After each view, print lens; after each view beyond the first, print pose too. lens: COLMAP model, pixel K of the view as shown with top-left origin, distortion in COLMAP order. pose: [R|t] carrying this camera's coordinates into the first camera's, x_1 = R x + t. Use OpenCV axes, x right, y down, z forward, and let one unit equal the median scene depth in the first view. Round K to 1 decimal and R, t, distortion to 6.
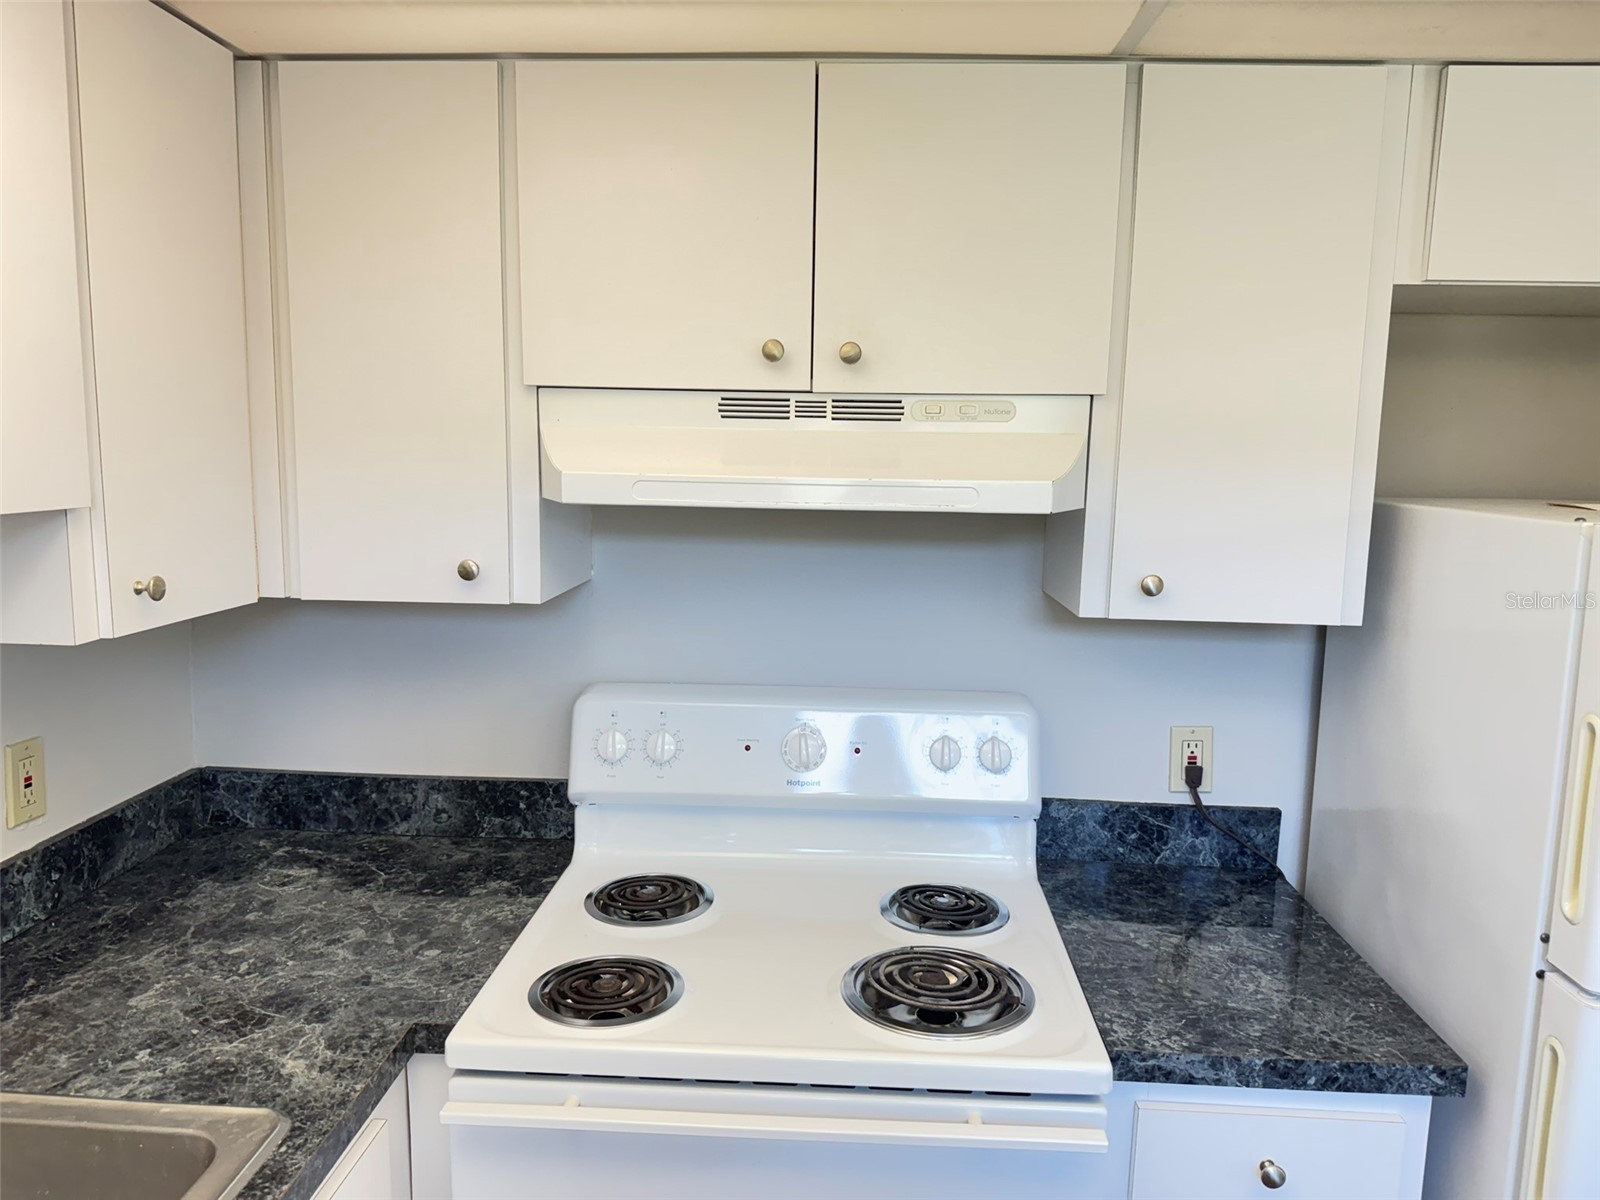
lens RADIAL K [[1119.4, 0, 796.9], [0, 1119.4, 604.6], [0, 0, 1]] dist [0.023355, -0.049089]
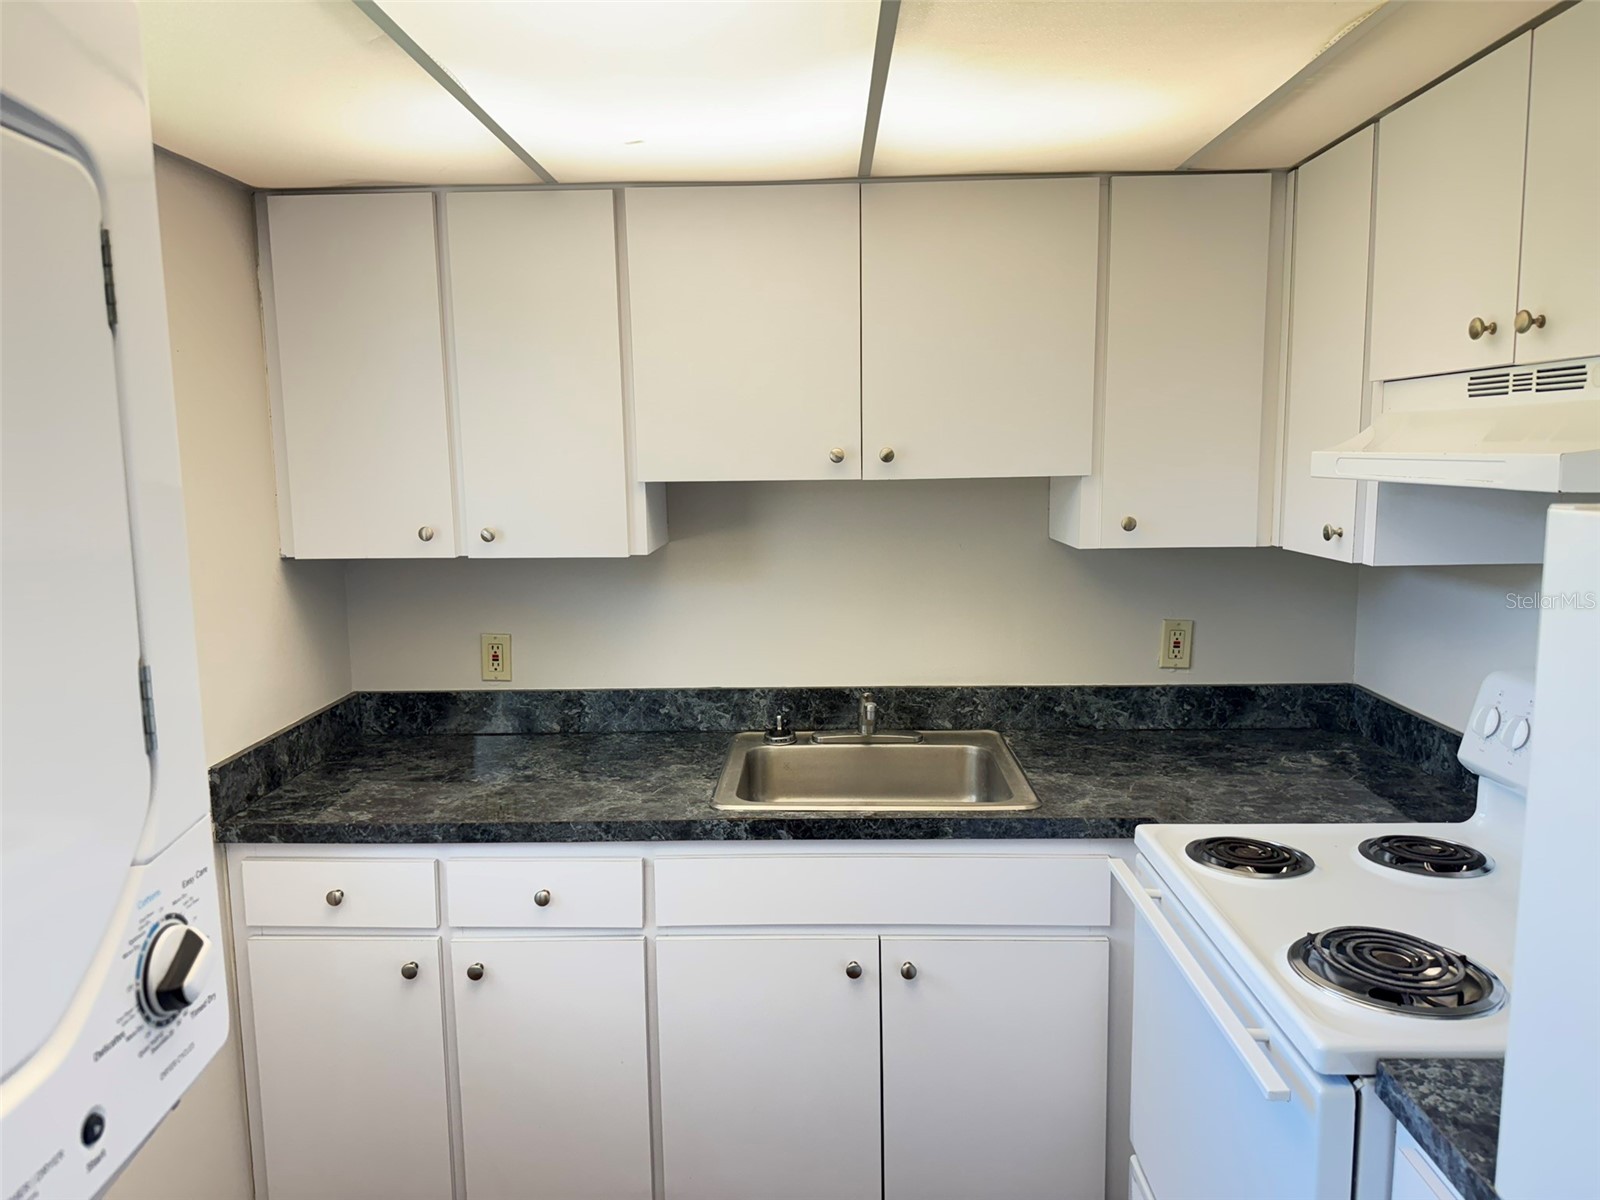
lens RADIAL K [[1119.4, 0, 796.6], [0, 1119.4, 601.3], [0, 0, 1]] dist [0.023355, -0.049089]
pose [[0.022647, 0.112611, -0.993381, 0.959403], [-0.123629, 0.986325, 0.108993, -0.017541], [0.992070, 0.120342, 0.036259, 0.369752]]
